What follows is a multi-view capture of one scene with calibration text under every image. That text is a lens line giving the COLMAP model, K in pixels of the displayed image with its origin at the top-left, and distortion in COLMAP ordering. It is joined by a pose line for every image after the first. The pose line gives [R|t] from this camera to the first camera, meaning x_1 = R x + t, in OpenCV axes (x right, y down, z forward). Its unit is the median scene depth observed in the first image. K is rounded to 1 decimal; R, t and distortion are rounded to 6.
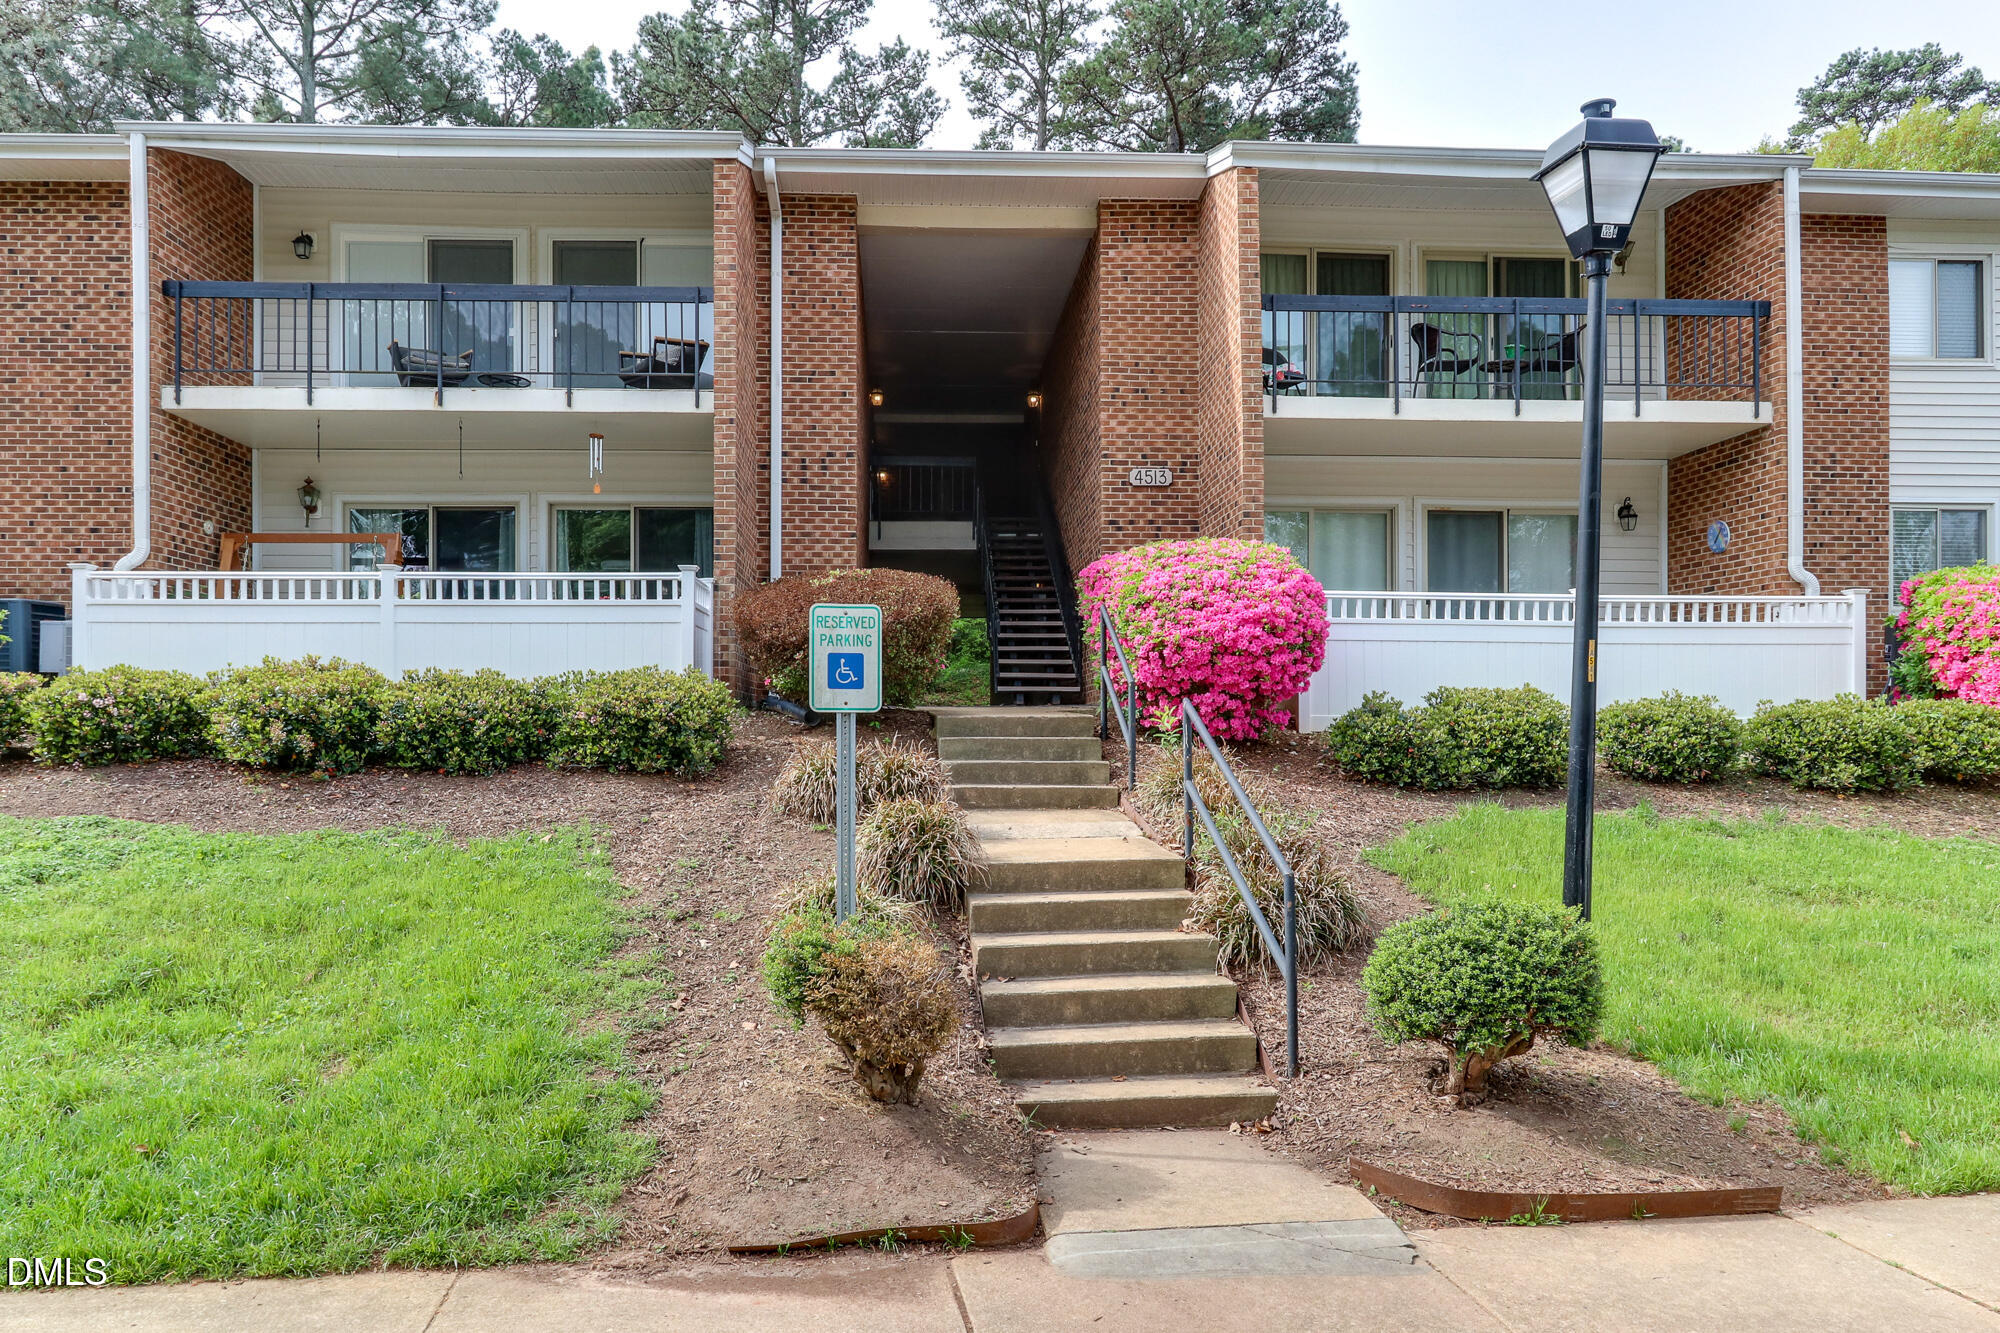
lens RADIAL K [[1307.3, 0, 996.3], [0, 1307.3, 659.1], [0, 0, 1]] dist [0.009661, 0.003055]
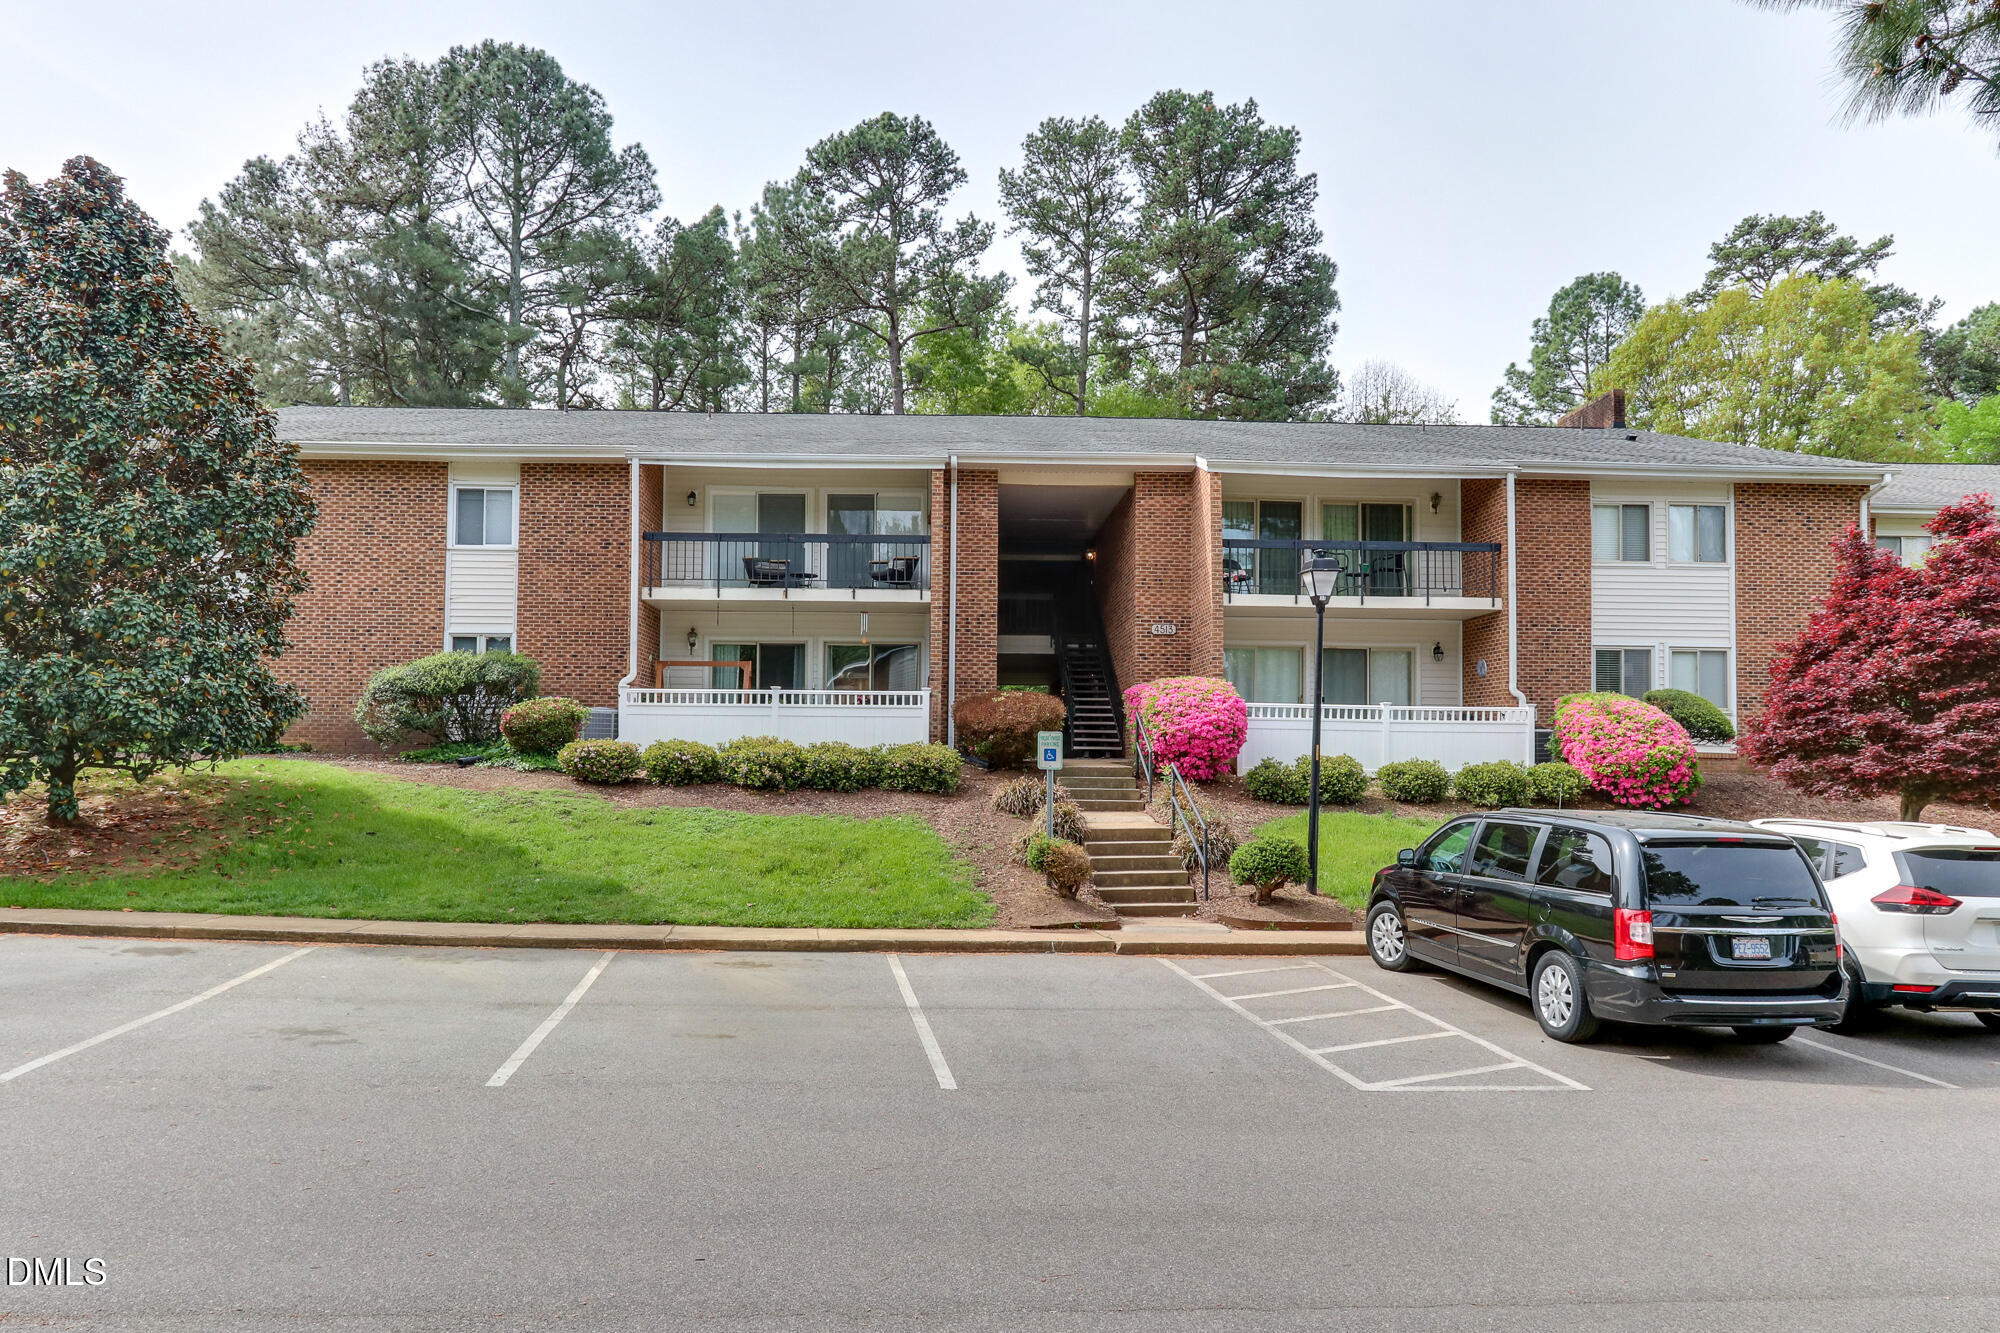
lens RADIAL K [[1307.3, 0, 1004.3], [0, 1307.3, 674.6], [0, 0, 1]] dist [0.009661, 0.003055]
pose [[0.999871, 0.009184, -0.013149, -0.081150], [-0.009380, 0.999844, -0.014954, -0.056156], [0.013009, 0.015075, 0.999802, -0.854506]]
